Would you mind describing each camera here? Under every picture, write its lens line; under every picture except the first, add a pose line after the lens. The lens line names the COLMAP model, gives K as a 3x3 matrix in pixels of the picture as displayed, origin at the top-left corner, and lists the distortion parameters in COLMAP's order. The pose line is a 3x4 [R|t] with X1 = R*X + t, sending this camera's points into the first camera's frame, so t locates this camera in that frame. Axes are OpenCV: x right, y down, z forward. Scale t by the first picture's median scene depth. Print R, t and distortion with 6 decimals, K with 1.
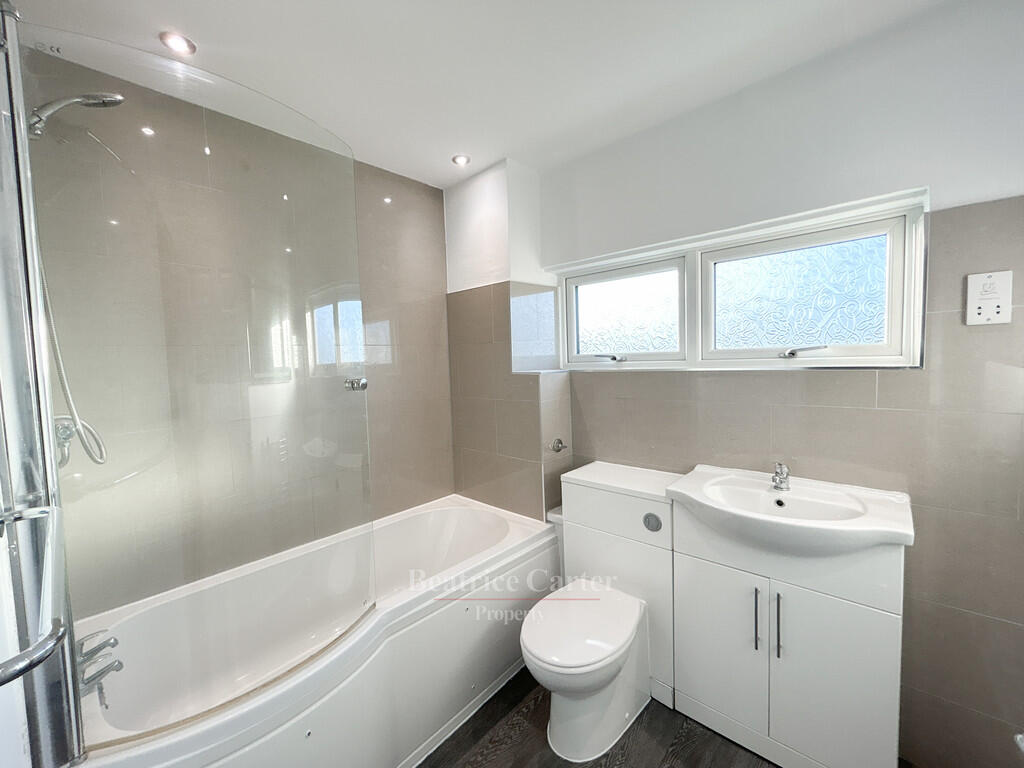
lens RADIAL K [[410.8, 0, 509.3], [0, 410.8, 379.2], [0, 0, 1]] dist [-0.000234, 0.000003]
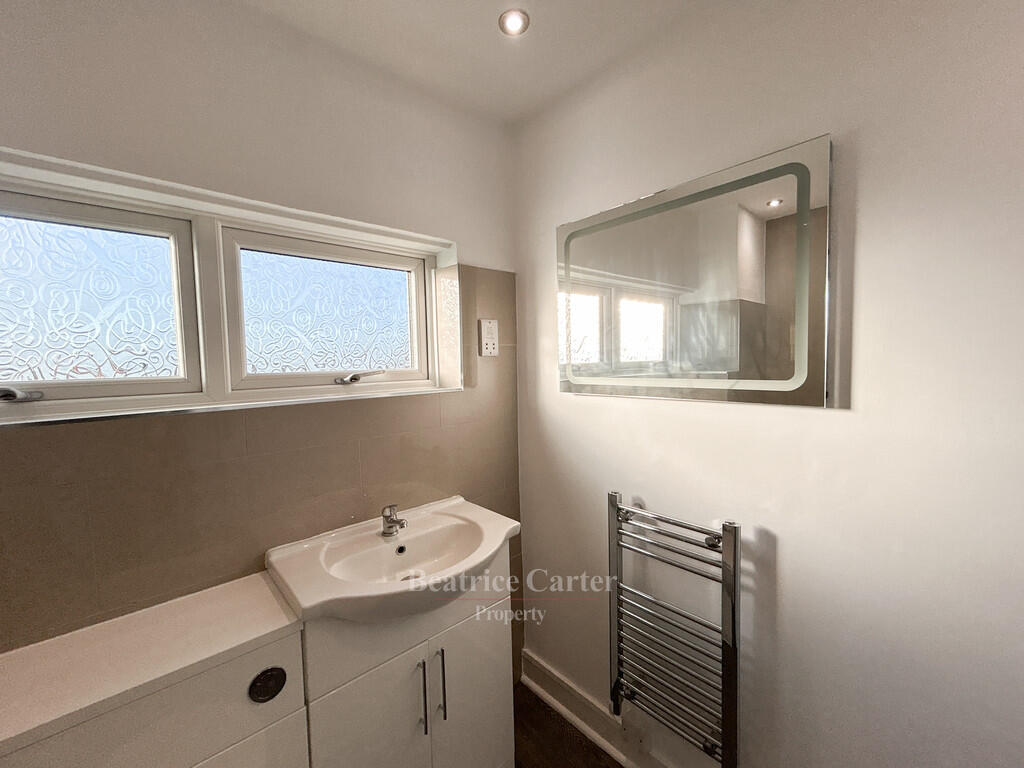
lens RADIAL K [[410.8, 0, 509.3], [0, 410.8, 379.2], [0, 0, 1]] dist [-0.000234, 0.000003]
pose [[0.109122, -0.026887, 0.993665, -0.158719], [0.064657, 0.997709, 0.019896, -0.057325], [-0.991923, 0.062077, 0.110611, 0.565718]]
